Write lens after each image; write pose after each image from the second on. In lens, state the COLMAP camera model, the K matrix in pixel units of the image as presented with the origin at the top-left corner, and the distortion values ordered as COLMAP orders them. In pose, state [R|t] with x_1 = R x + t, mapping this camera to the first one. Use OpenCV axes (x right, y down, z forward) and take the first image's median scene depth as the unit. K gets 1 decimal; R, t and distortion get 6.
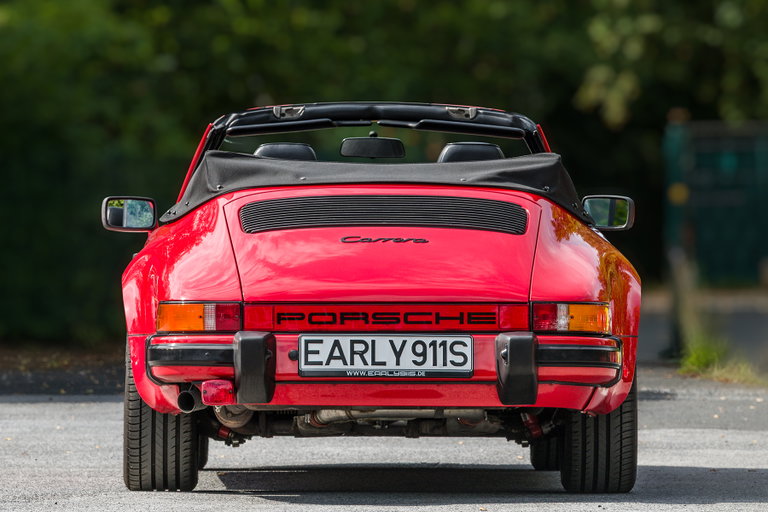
lens RADIAL K [[4722.2, 0, 384.0], [0, 4722.2, 256.0], [0, 0, 1]] dist [-0.485129, -4.366541]
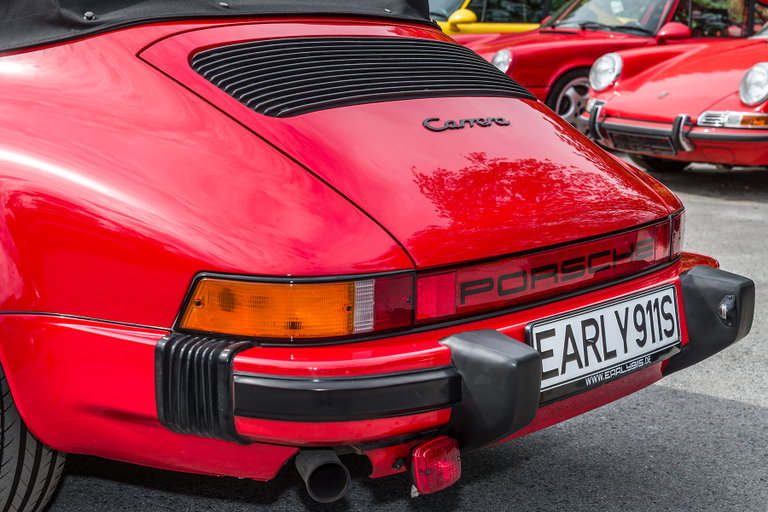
lens RADIAL K [[1405.9, 0, 384.0], [0, 1405.9, 256.0], [0, 0, 1]] dist [-0.013478, 0.017866]
pose [[0.624248, -0.114662, 0.772766, -0.149320], [-0.042990, 0.982630, 0.180528, -0.018964], [-0.780043, -0.145915, 0.608475, 0.912040]]
